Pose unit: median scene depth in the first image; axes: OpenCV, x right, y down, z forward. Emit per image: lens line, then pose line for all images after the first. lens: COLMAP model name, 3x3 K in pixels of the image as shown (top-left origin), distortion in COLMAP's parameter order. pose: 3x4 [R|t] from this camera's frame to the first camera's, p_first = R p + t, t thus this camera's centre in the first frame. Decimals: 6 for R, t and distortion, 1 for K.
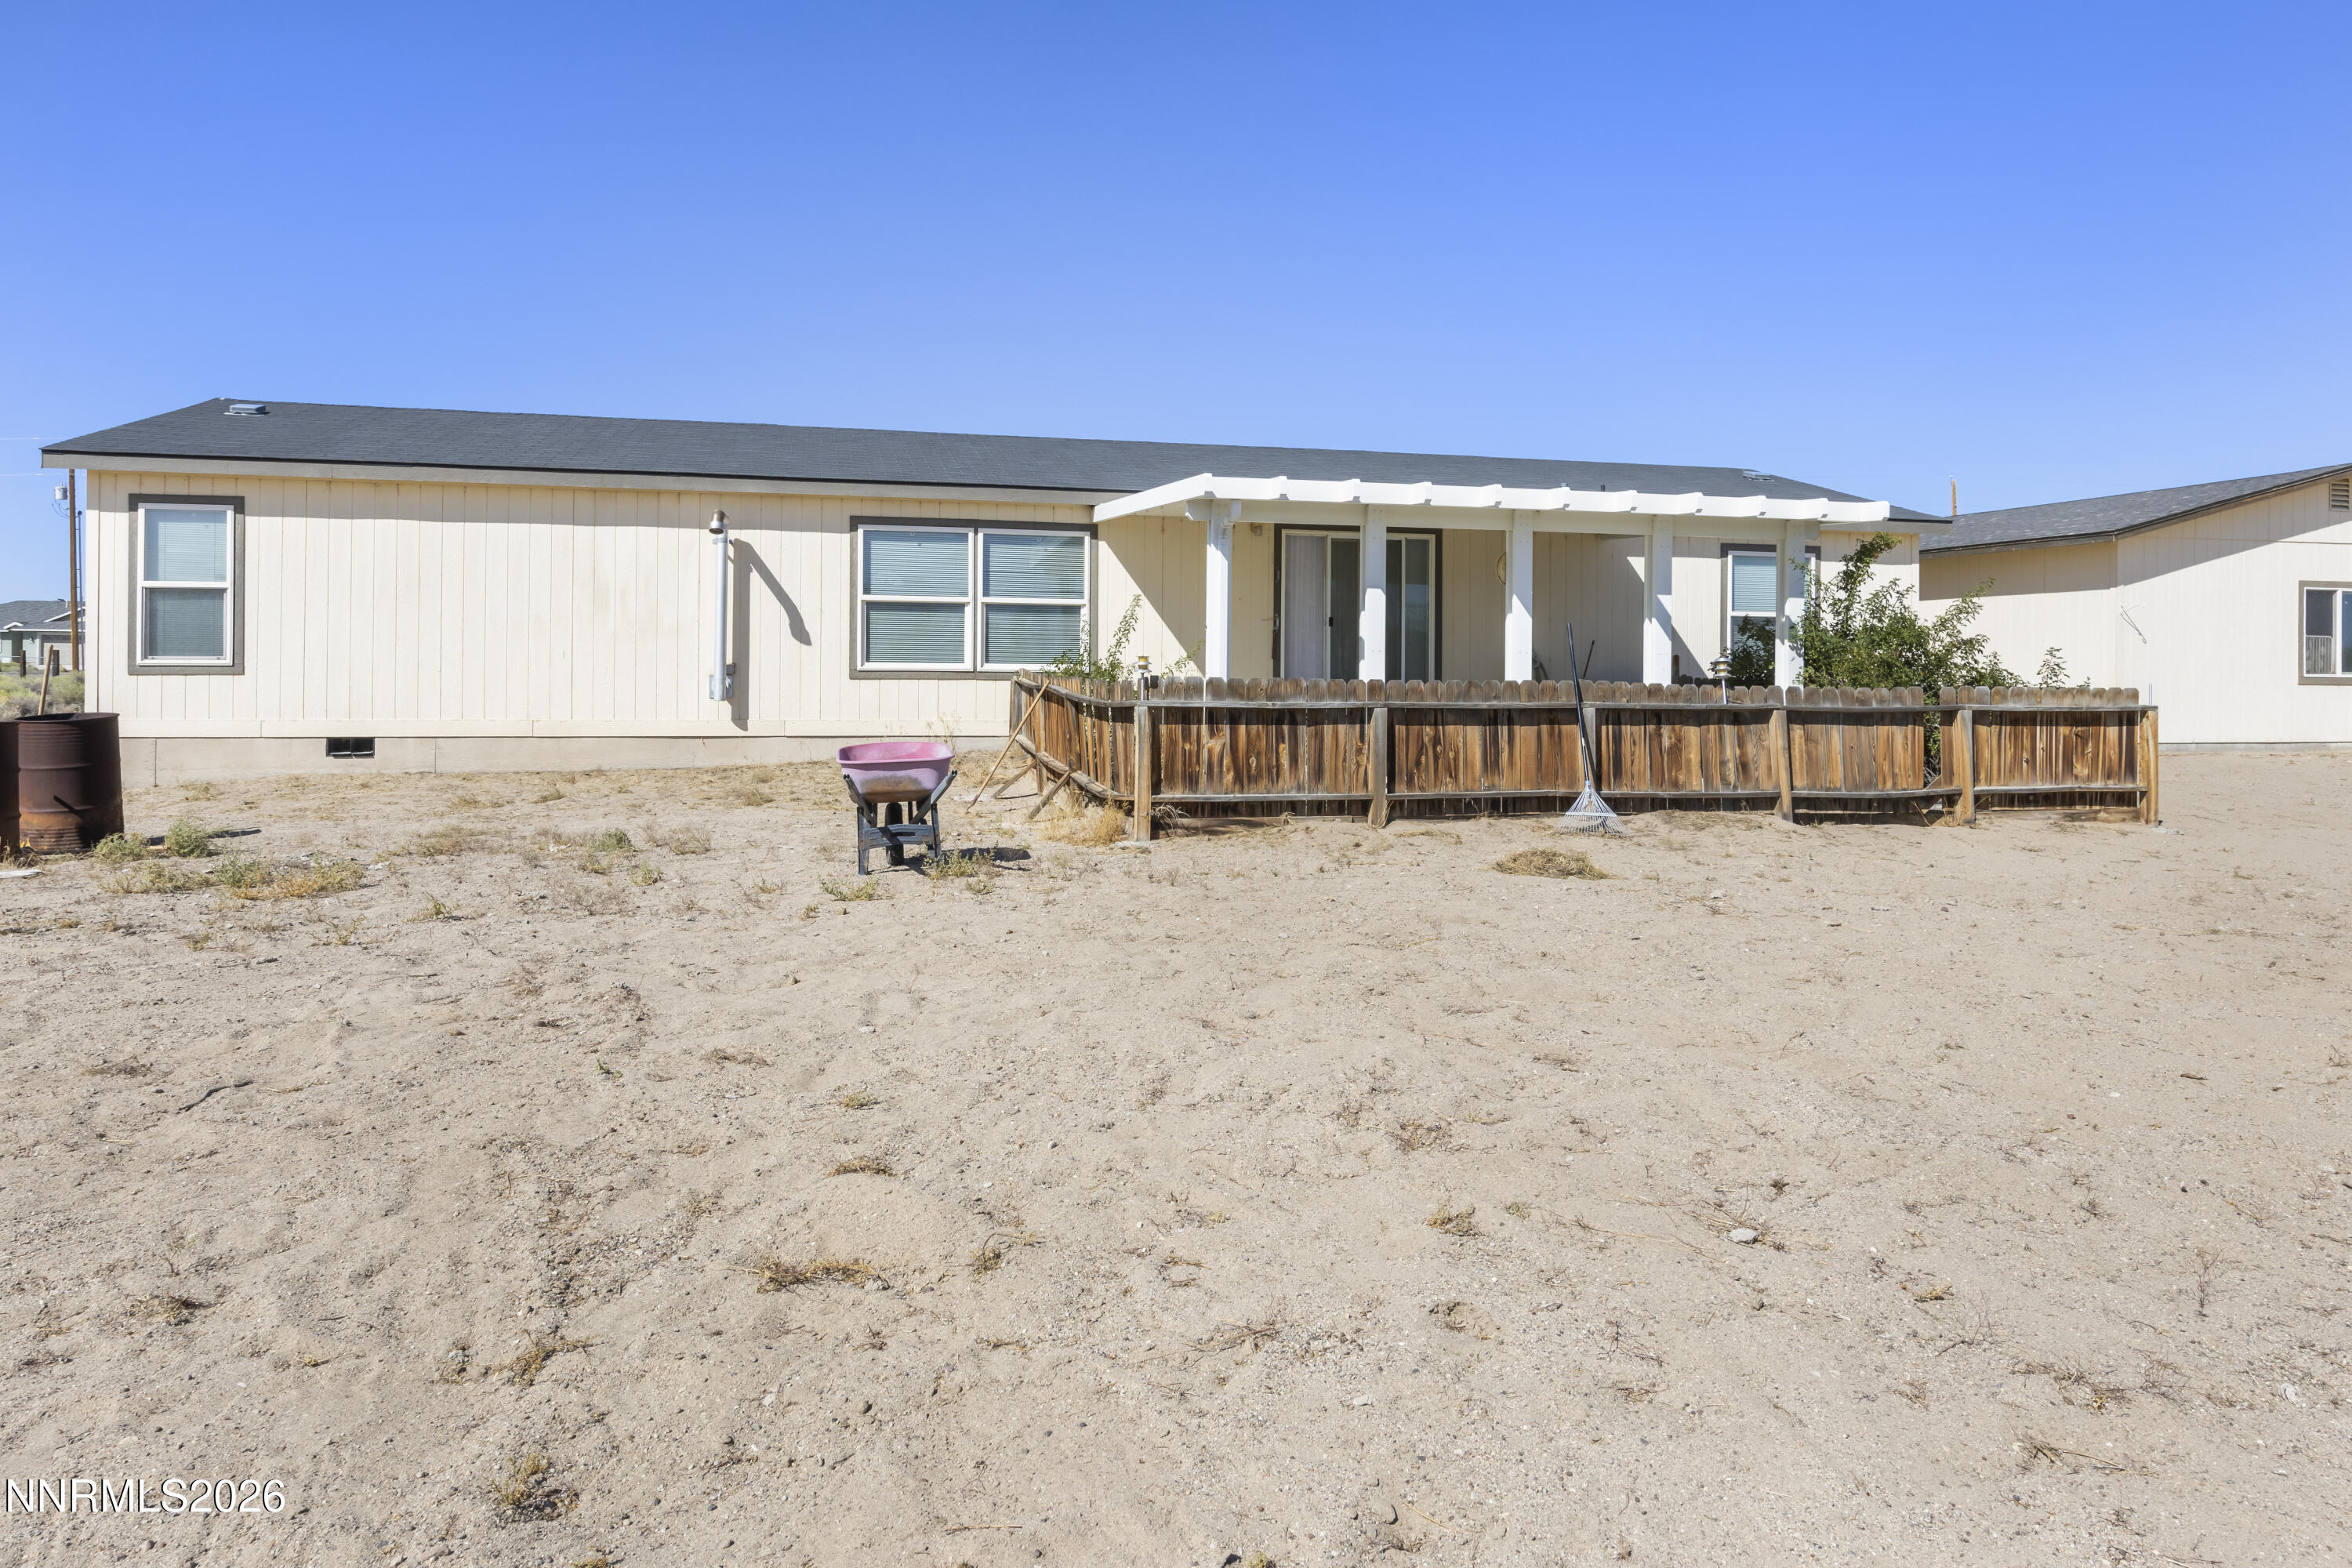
lens RADIAL K [[1535.7, 0, 1172.8], [0, 1535.7, 710.3], [0, 0, 1]] dist [0.000494, 0.001034]
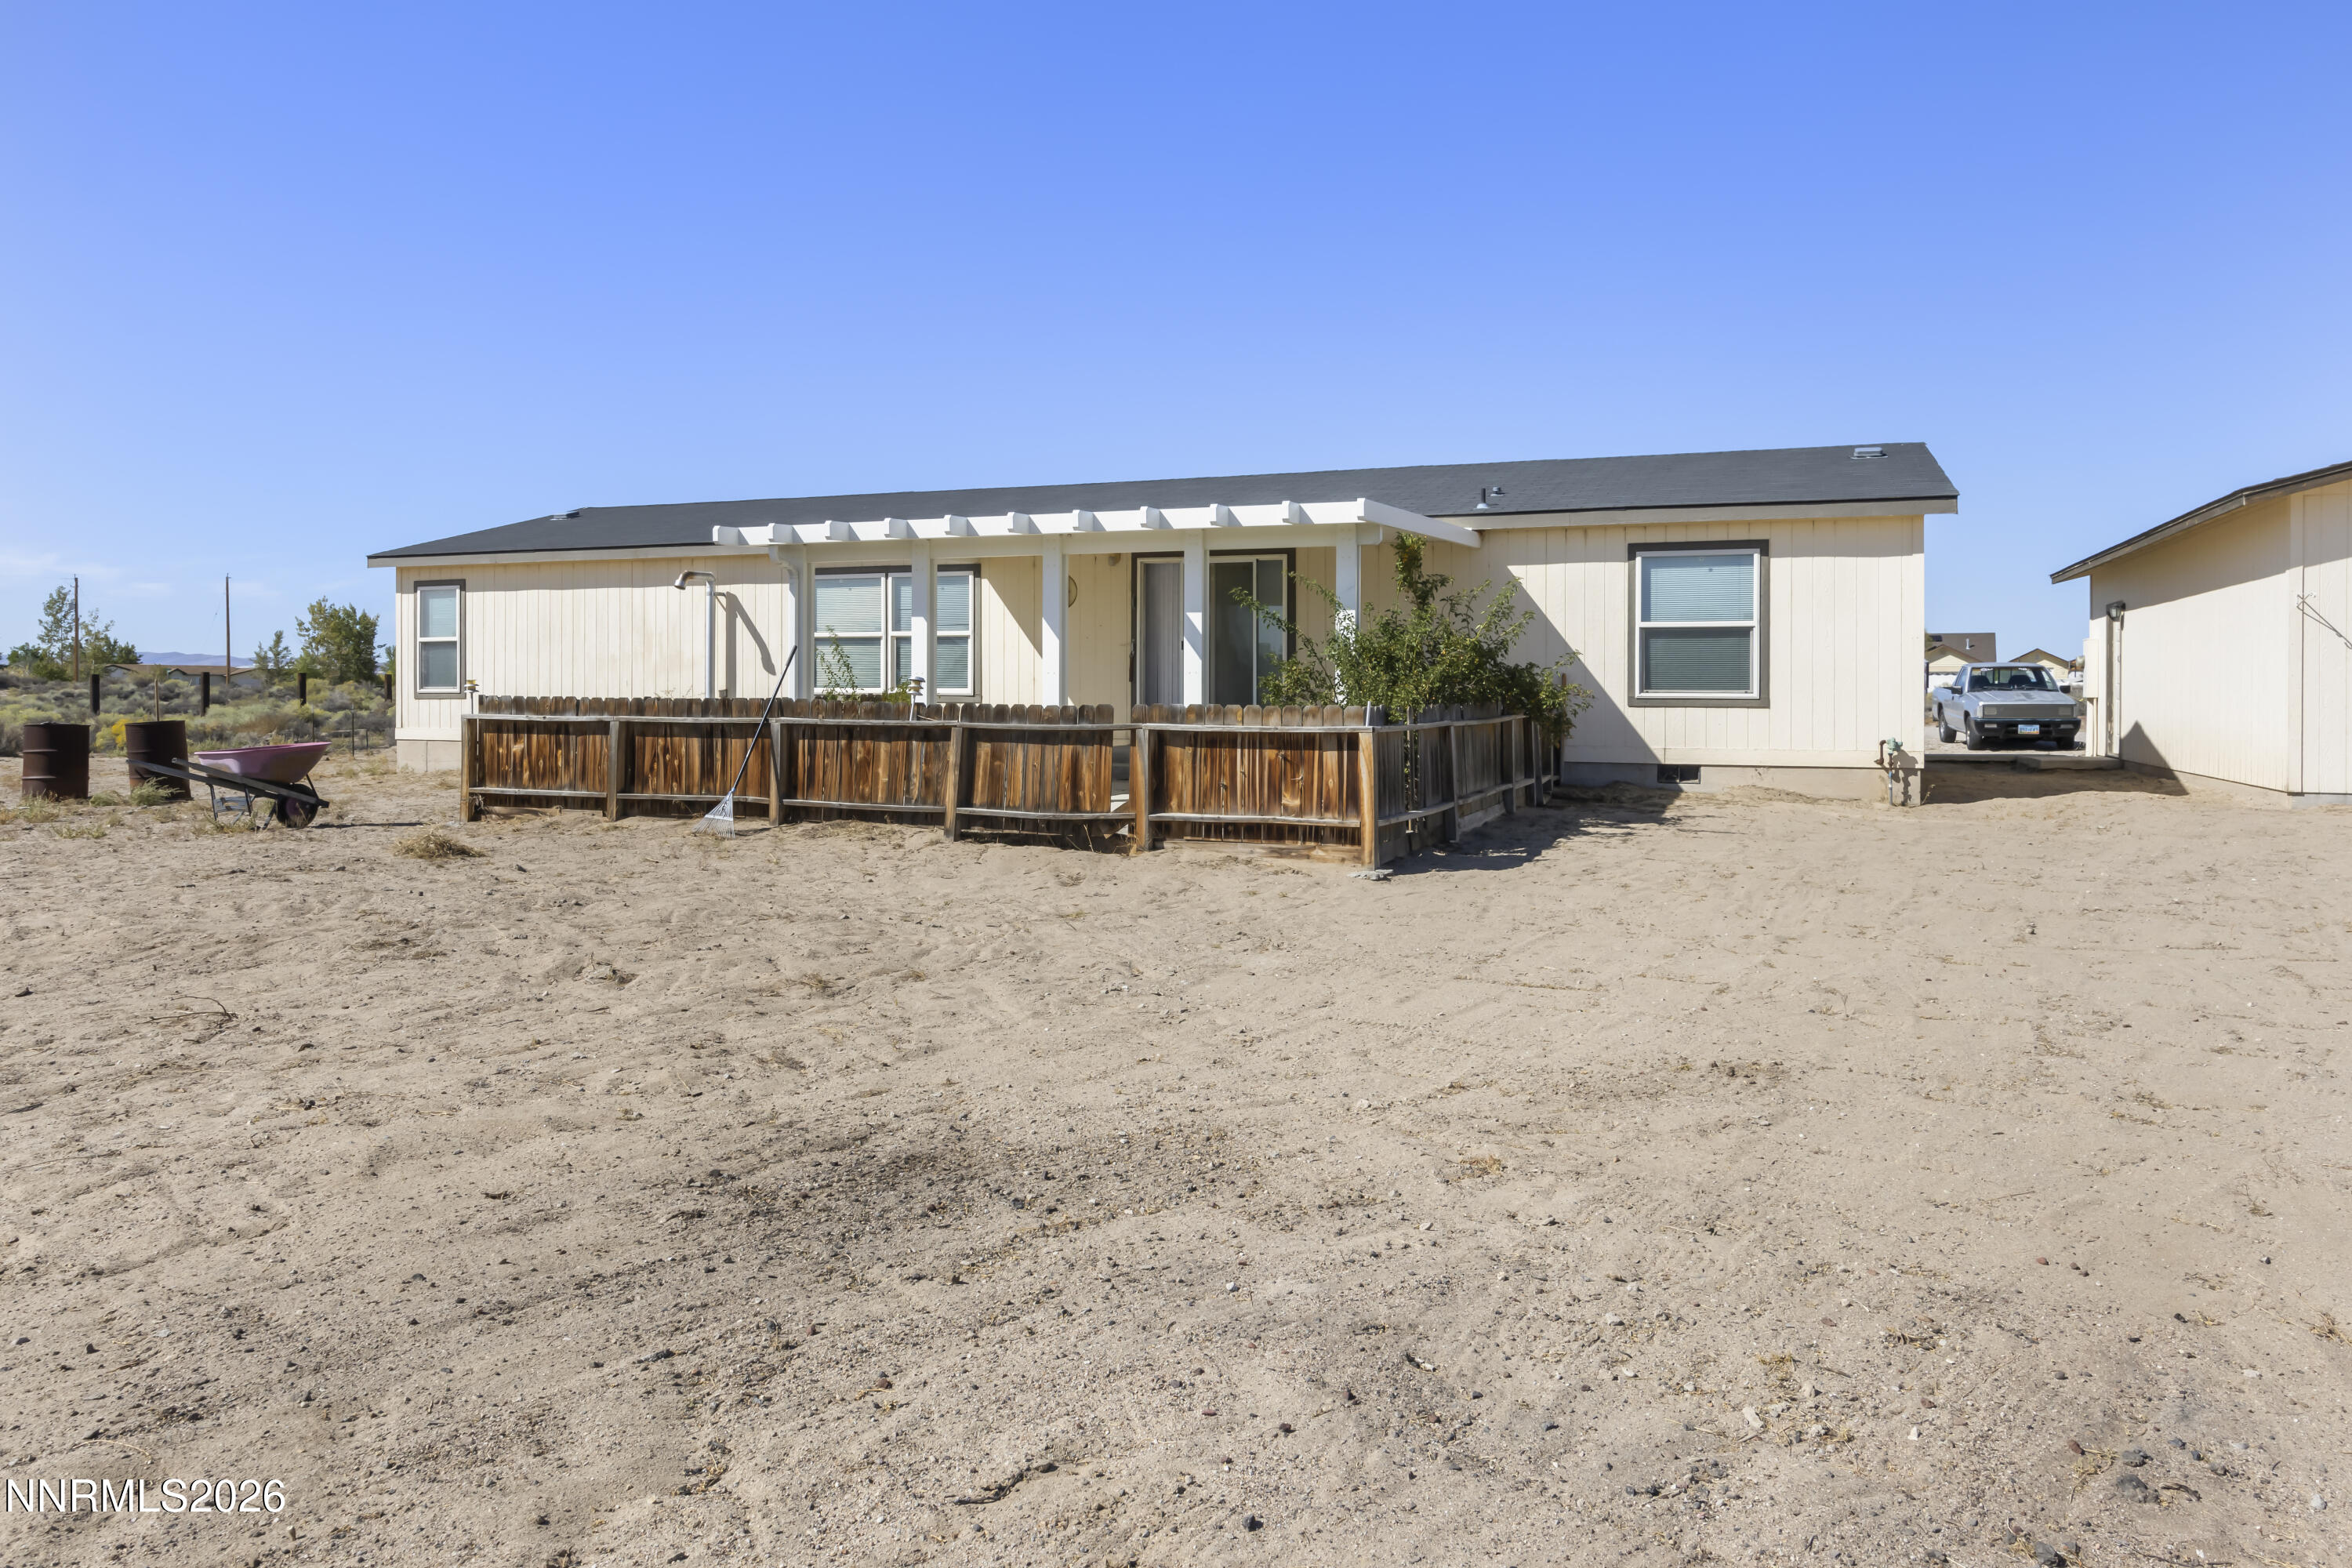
lens RADIAL K [[1535.7, 0, 1172.8], [0, 1535.7, 710.3], [0, 0, 1]] dist [0.000494, 0.001034]
pose [[0.811663, 0.001658, -0.584124, 0.900986], [-0.013885, 0.999768, -0.016455, 0.002740], [0.583961, 0.021467, 0.811497, 0.219578]]
